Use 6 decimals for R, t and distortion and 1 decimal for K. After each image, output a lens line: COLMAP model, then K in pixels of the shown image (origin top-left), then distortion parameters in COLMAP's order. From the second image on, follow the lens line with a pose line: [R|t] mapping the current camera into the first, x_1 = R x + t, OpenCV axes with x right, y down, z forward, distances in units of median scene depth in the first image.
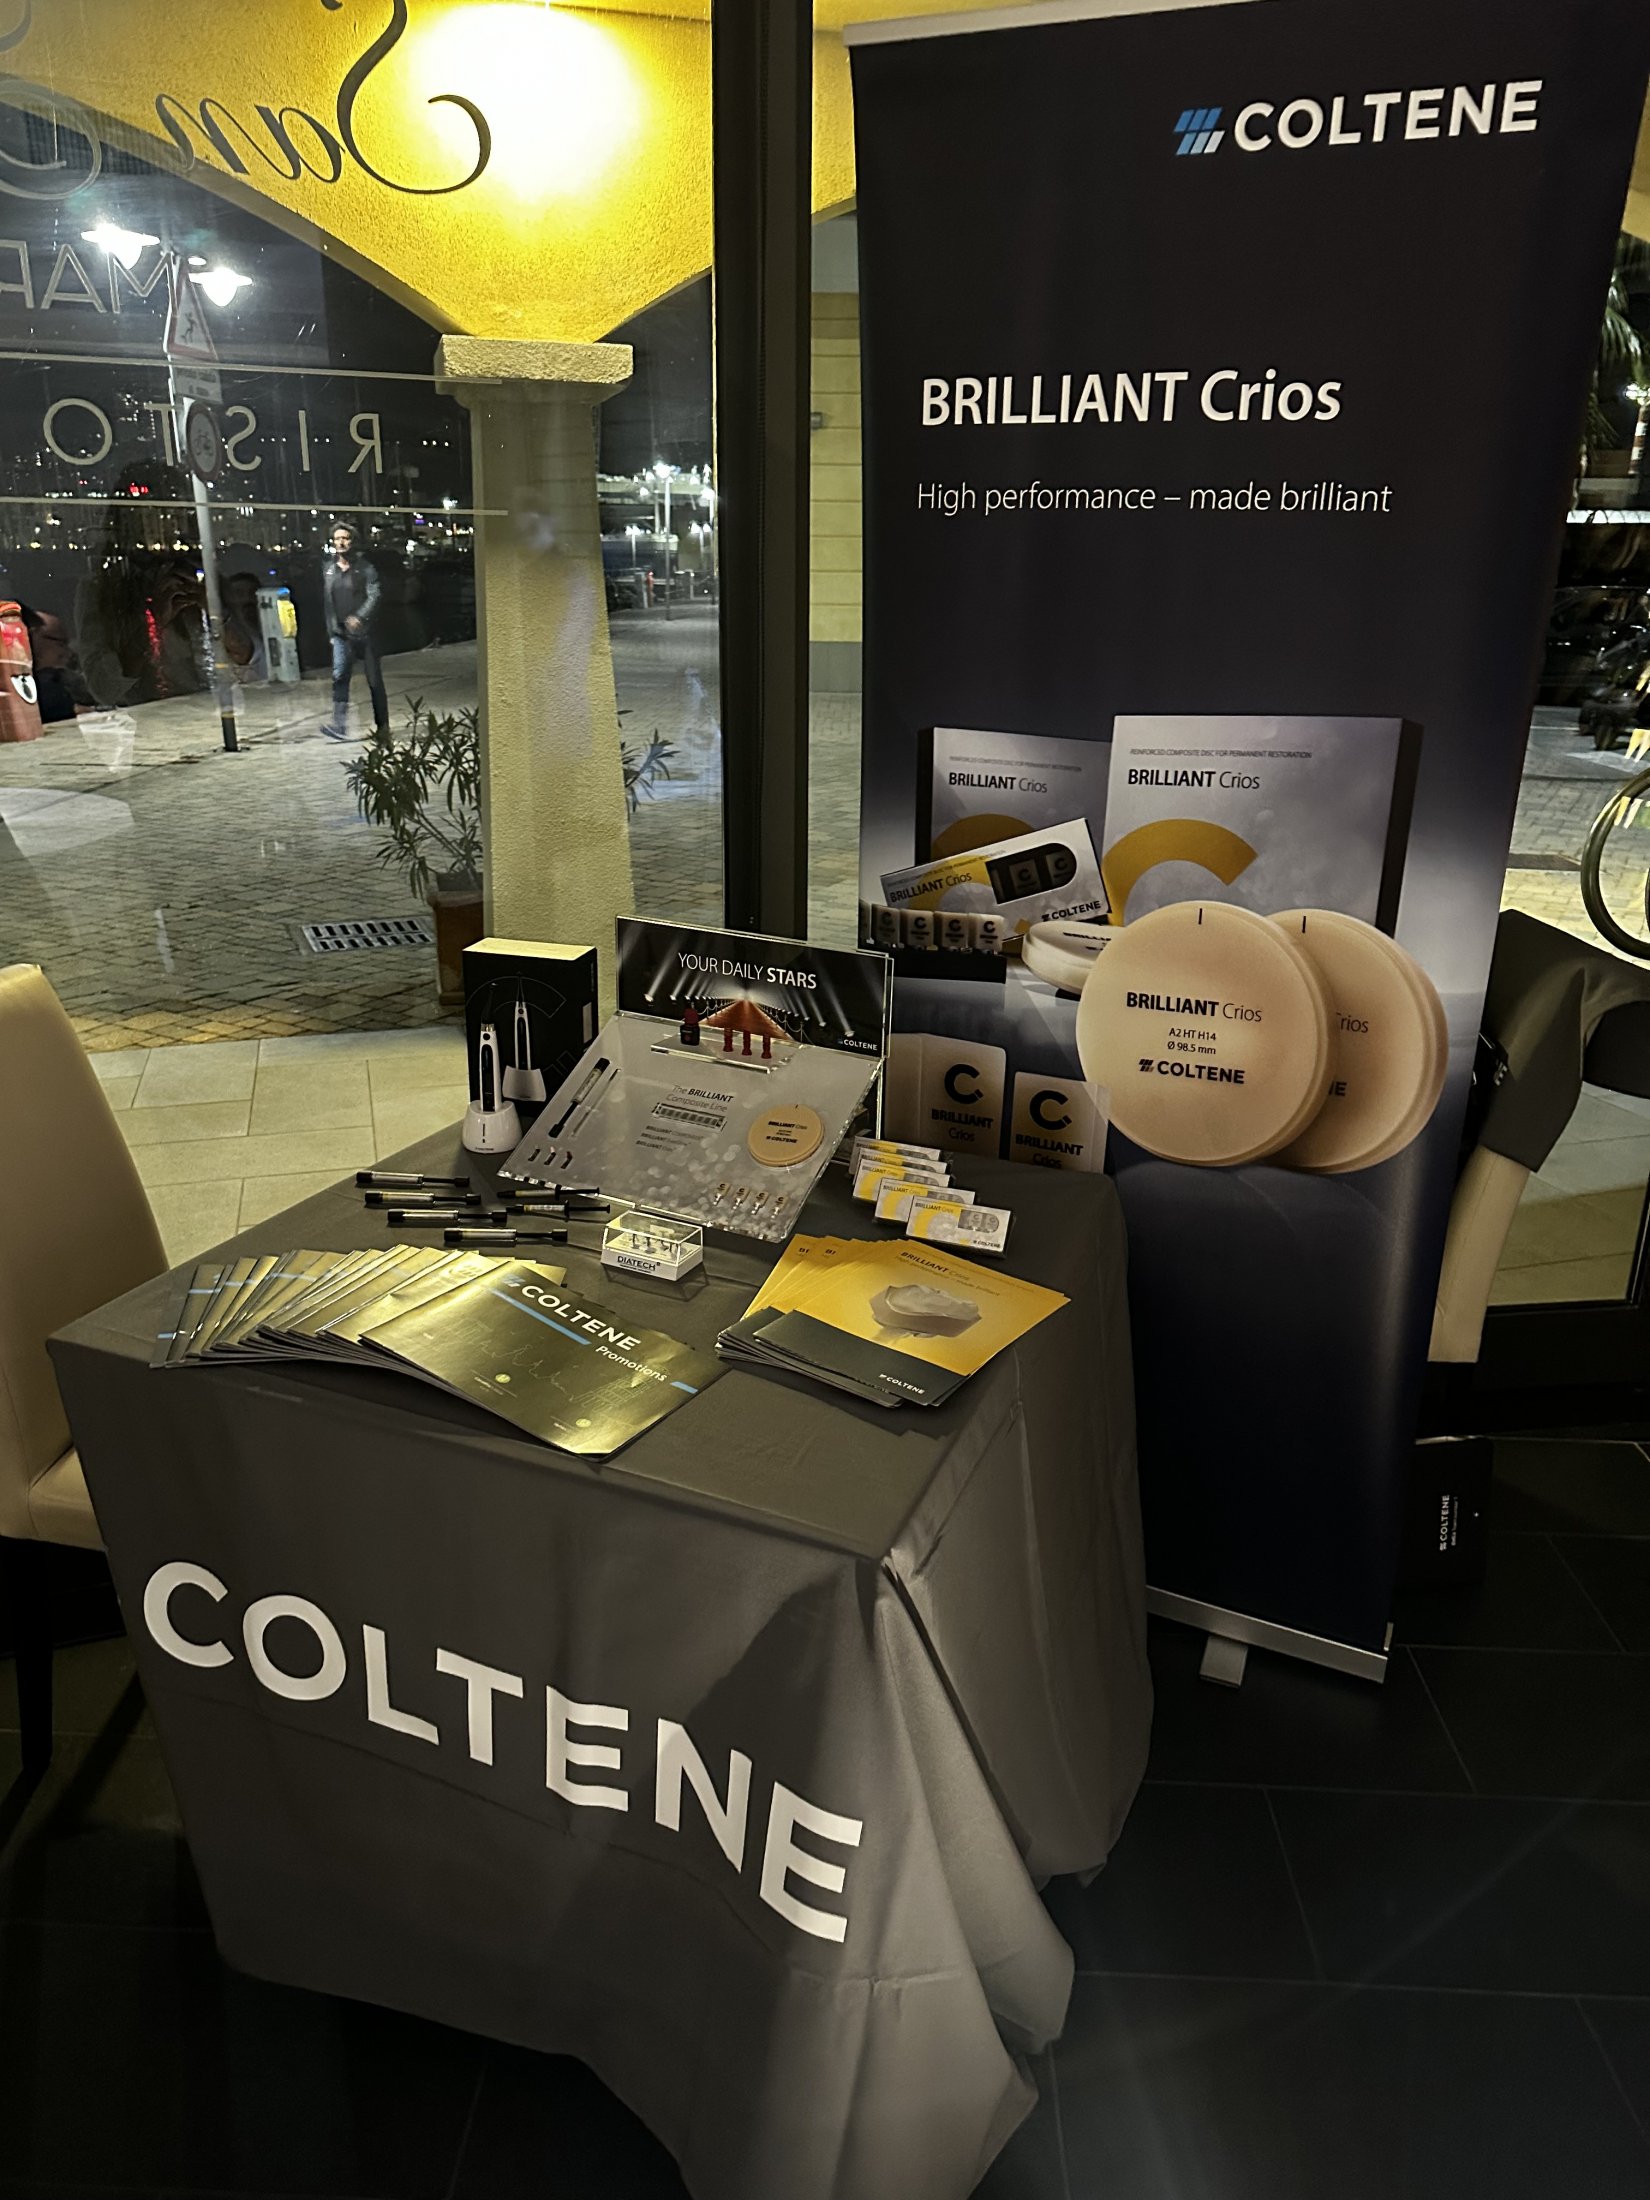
lens RADIAL K [[1557.2, 0, 816.9], [0, 1557.2, 1097.5], [0, 0, 1]] dist [0.012103, -0.012708]
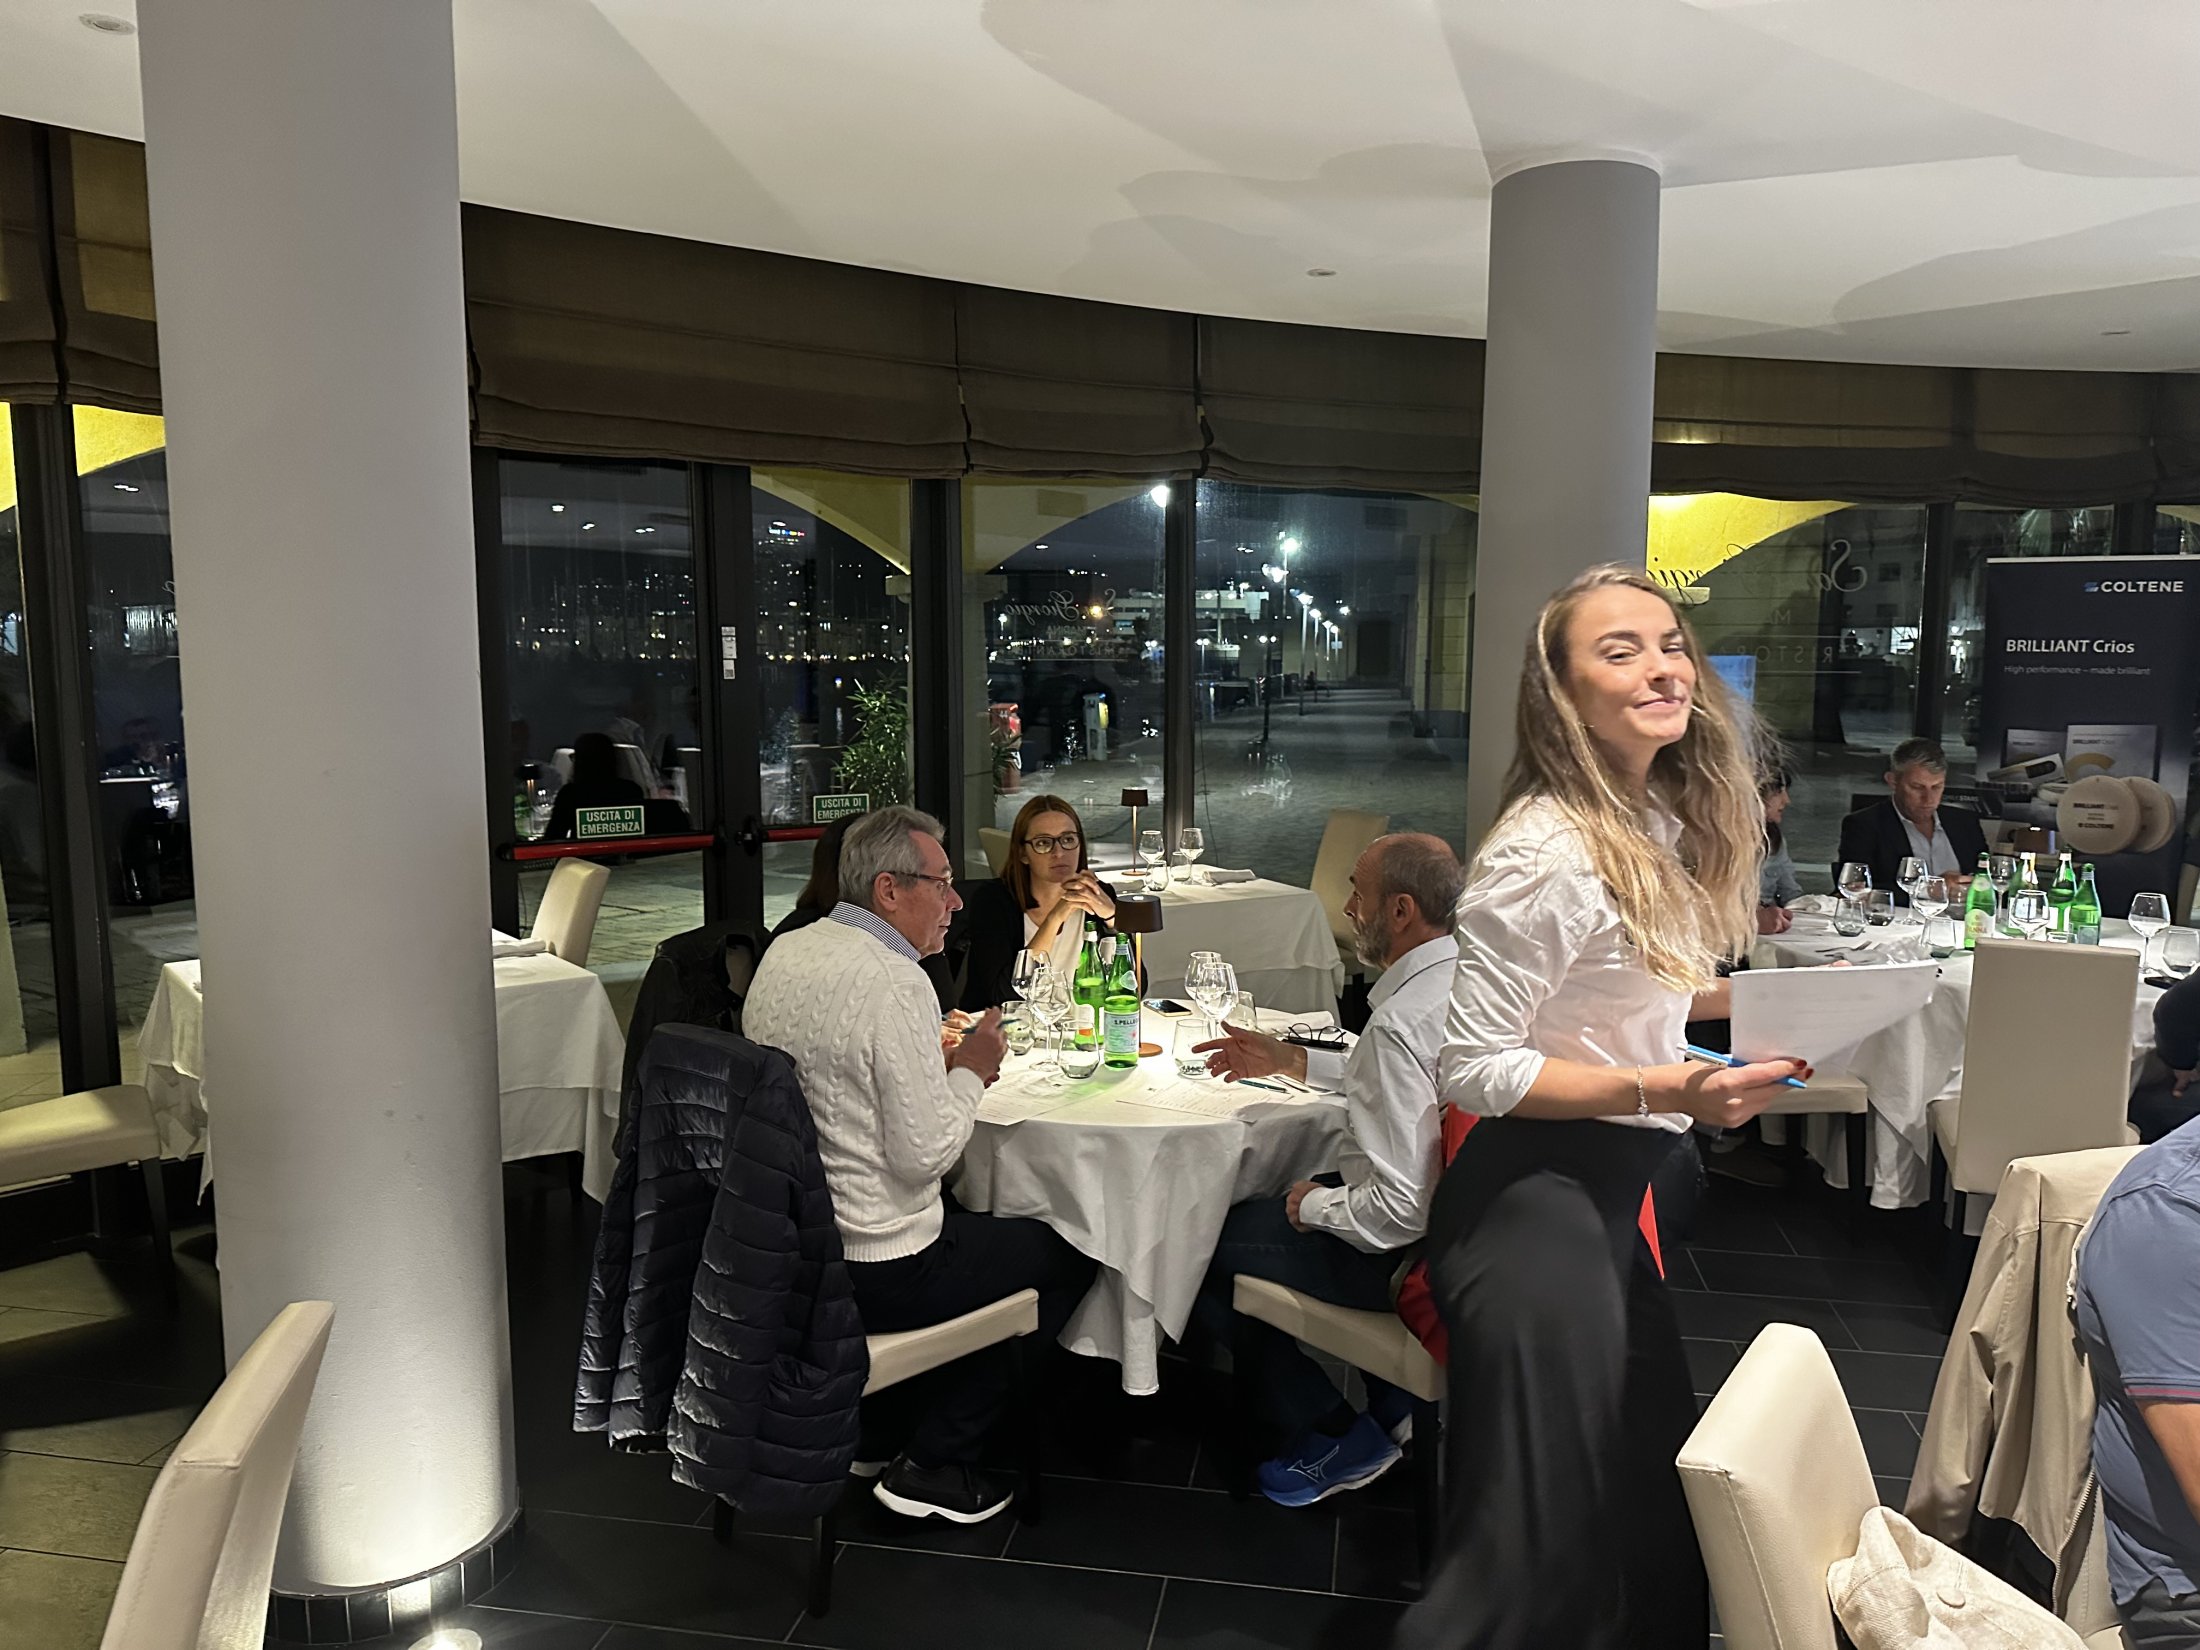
lens RADIAL K [[1557.2, 0, 1105.0], [0, 1557.2, 824.5], [0, 0, 1]] dist [0.012103, -0.012708]
pose [[0.988821, 0.008312, -0.148879, -1.450150], [-0.042021, 0.973512, -0.224742, 0.871192], [0.143067, 0.228485, 0.962978, -2.711842]]
